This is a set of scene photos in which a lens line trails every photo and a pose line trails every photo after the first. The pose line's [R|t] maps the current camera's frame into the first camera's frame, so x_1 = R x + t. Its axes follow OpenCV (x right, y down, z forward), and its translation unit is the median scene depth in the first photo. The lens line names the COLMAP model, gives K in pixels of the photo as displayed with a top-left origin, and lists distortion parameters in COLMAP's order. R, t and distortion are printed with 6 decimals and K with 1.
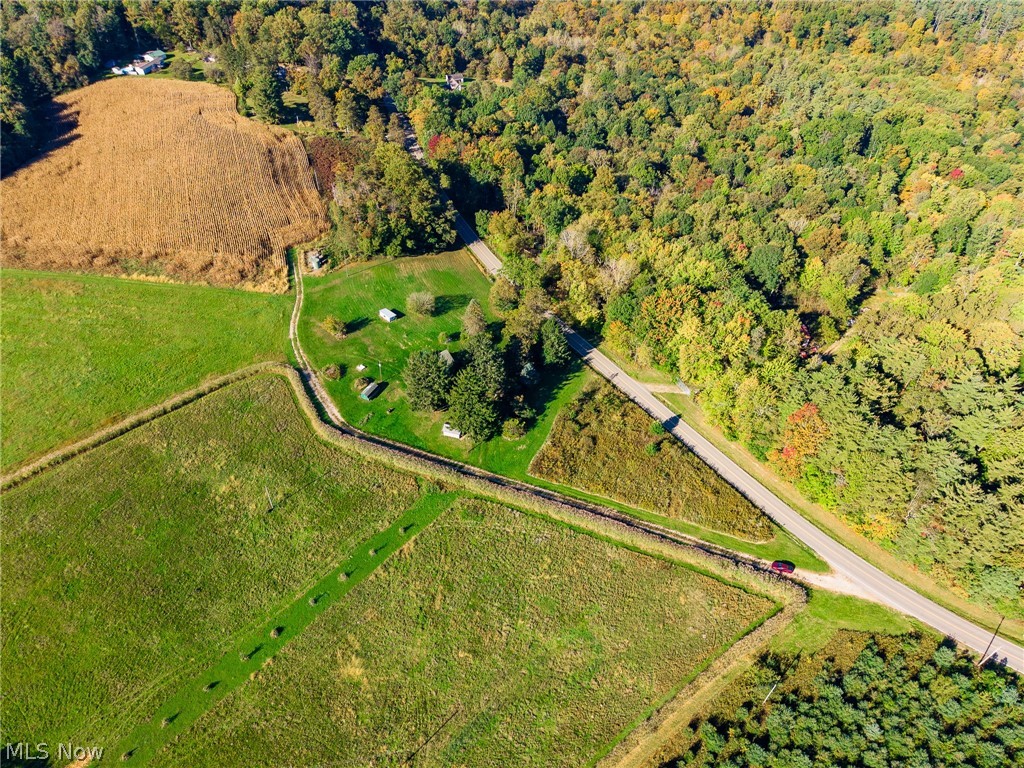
lens RADIAL K [[688.2, 0, 512.0], [0, 688.2, 384.0], [0, 0, 1]] dist [0.016202, -0.007478]
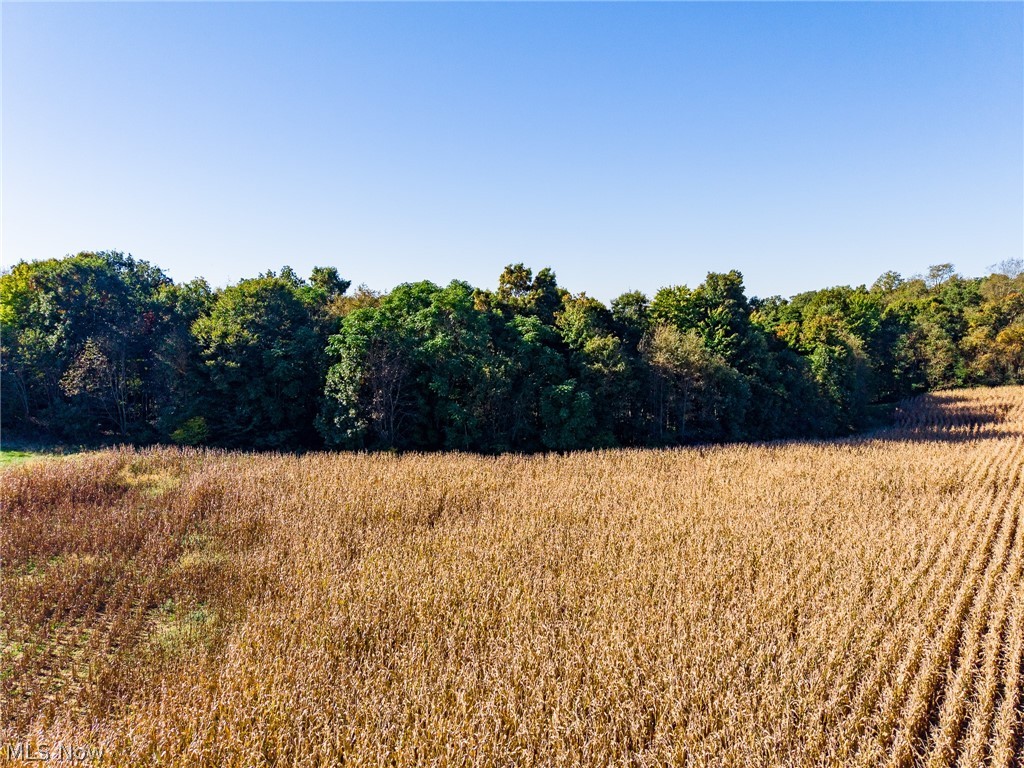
lens RADIAL K [[681.9, 0, 512.8], [0, 681.9, 389.1], [0, 0, 1]] dist [0.047028, -0.047764]
pose [[0.494913, 0.099598, -0.863216, -0.500510], [-0.601594, 0.756100, -0.257677, -0.198512], [0.627013, 0.646833, 0.434121, 0.769268]]
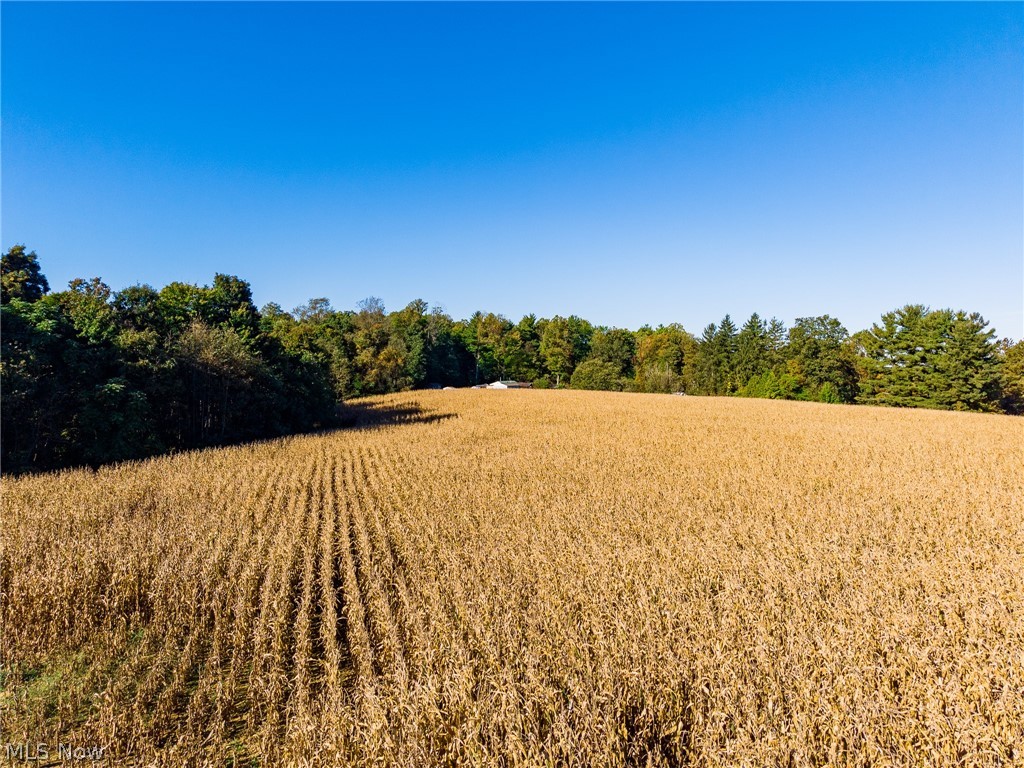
lens RADIAL K [[681.9, 0, 512.8], [0, 681.9, 389.1], [0, 0, 1]] dist [0.047028, -0.047764]
pose [[0.992987, 0.017751, -0.116879, -0.556385], [-0.090182, 0.753007, -0.651803, -0.153882], [0.076441, 0.657773, 0.749327, 0.745252]]
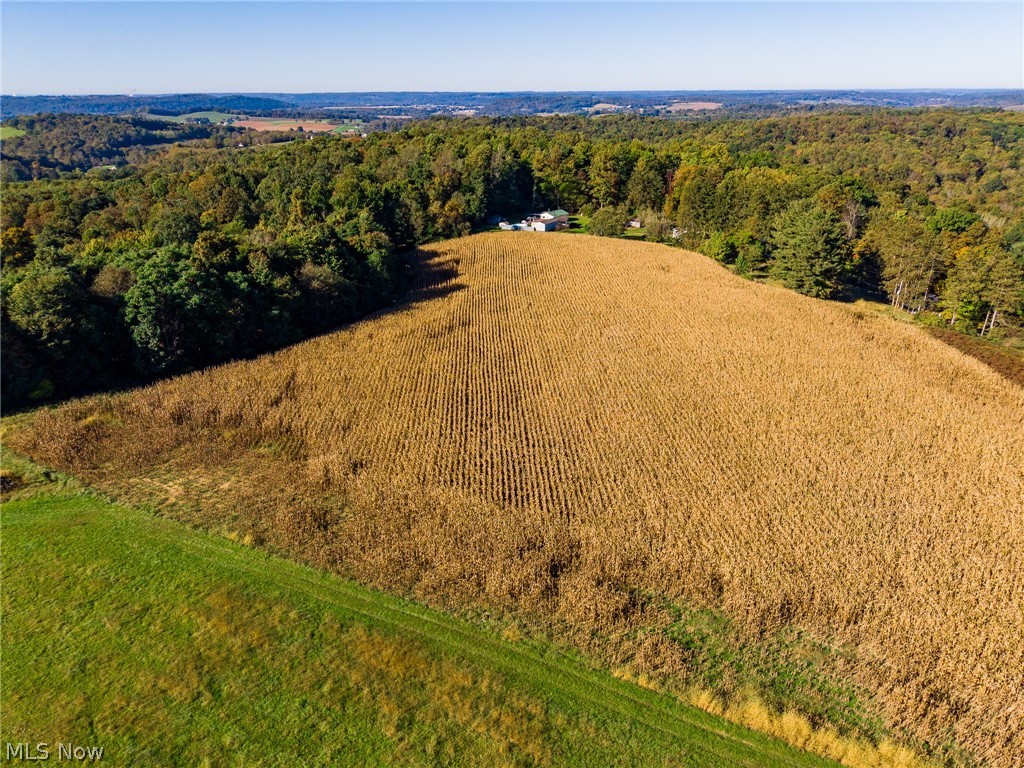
lens RADIAL K [[681.9, 0, 512.8], [0, 681.9, 389.1], [0, 0, 1]] dist [0.047028, -0.047764]
pose [[0.947918, 0.115115, -0.296984, -0.415266], [-0.208586, 0.929008, -0.305672, -0.123638], [0.240714, 0.351699, 0.904635, 0.545331]]
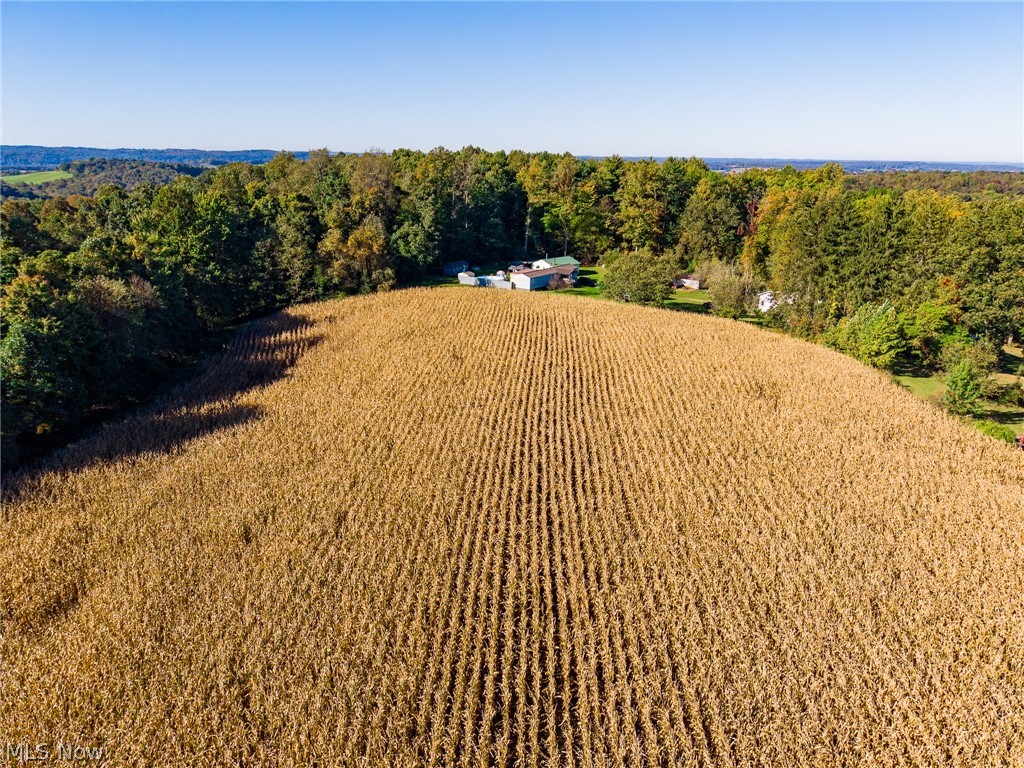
lens RADIAL K [[681.9, 0, 512.8], [0, 681.9, 389.1], [0, 0, 1]] dist [0.047028, -0.047764]
pose [[0.919314, 0.133621, -0.370144, -0.468730], [-0.275738, 0.889801, -0.363626, -0.310986], [0.280766, 0.436349, 0.854851, 0.835862]]
